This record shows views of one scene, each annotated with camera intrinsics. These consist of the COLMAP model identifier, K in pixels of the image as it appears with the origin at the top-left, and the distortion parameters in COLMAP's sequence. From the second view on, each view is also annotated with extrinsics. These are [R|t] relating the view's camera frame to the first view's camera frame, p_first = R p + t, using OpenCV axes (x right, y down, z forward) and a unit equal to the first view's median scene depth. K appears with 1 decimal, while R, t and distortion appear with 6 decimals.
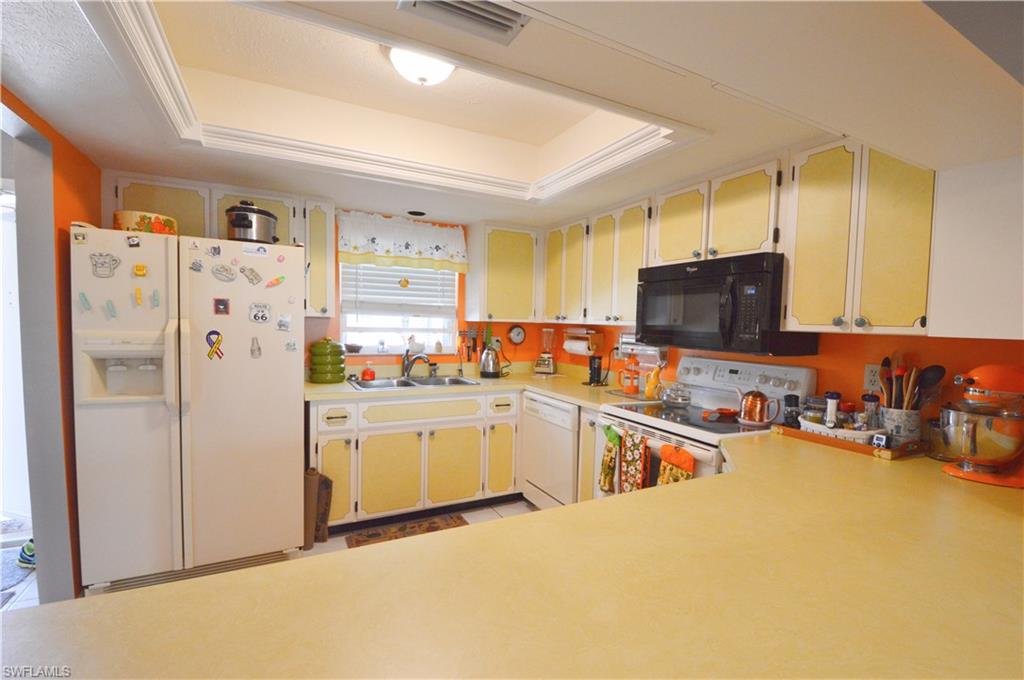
lens RADIAL K [[454.5, 0, 517.0], [0, 454.5, 352.9], [0, 0, 1]] dist [0.018846, -0.026324]
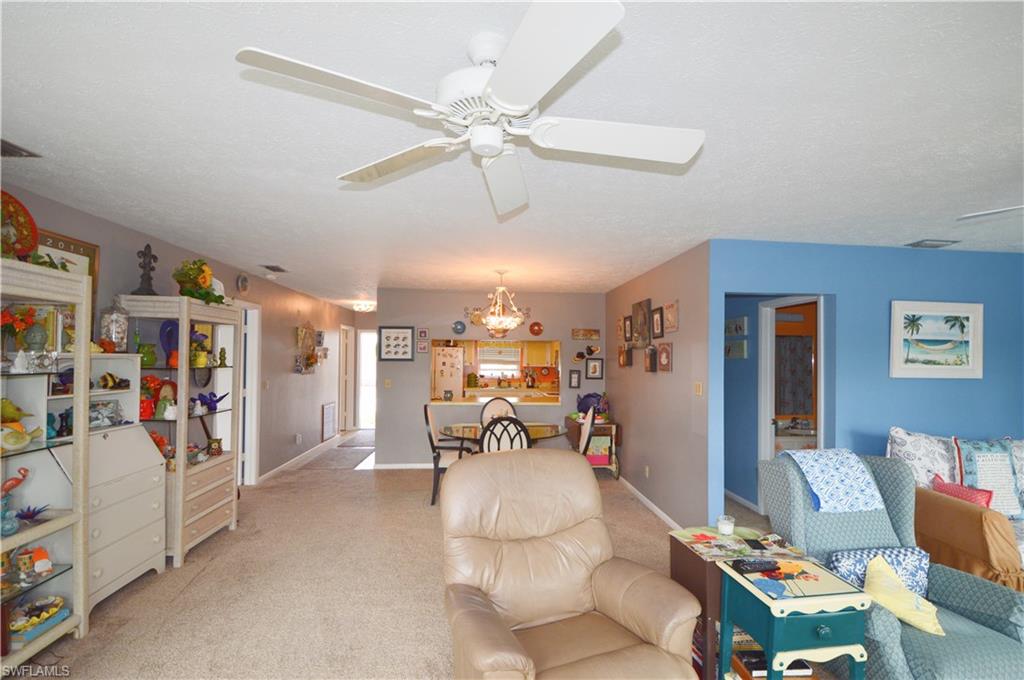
lens RADIAL K [[454.5, 0, 517.0], [0, 454.5, 352.9], [0, 0, 1]] dist [0.018846, -0.026324]
pose [[0.922015, -0.017810, -0.386745, 0.956185], [-0.016087, 0.996316, -0.084232, 0.082113], [0.386821, 0.083884, 0.918332, -1.558921]]
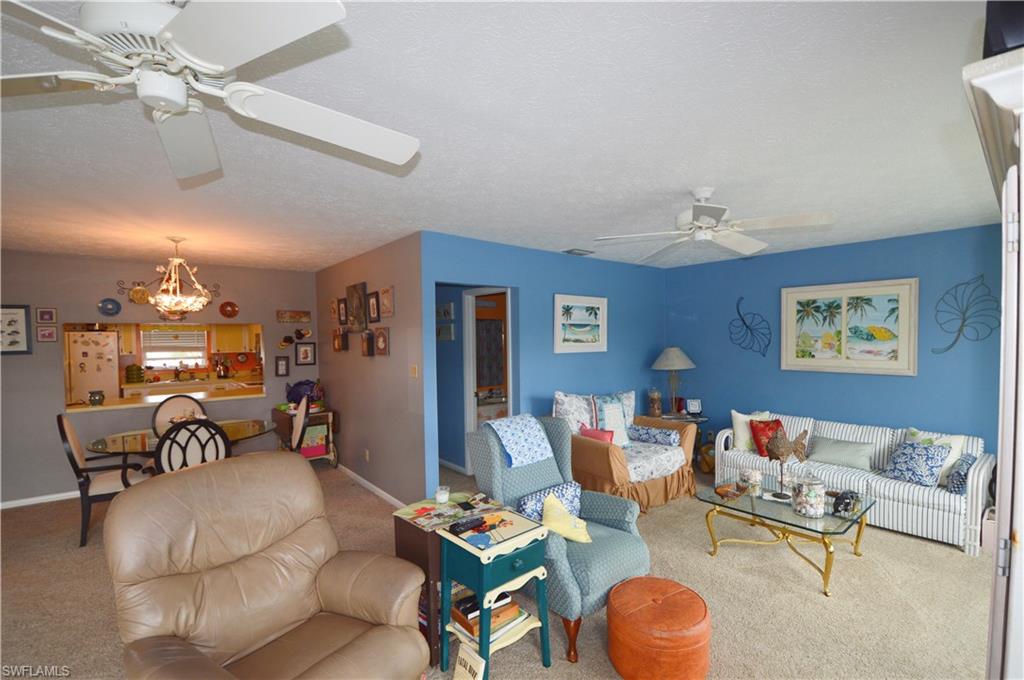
lens RADIAL K [[454.5, 0, 517.0], [0, 454.5, 352.9], [0, 0, 1]] dist [0.018846, -0.026324]
pose [[0.977144, -0.042111, 0.208367, 0.948843], [0.048743, 0.998452, -0.026799, 0.065660], [-0.206916, 0.036343, 0.977684, -1.571271]]
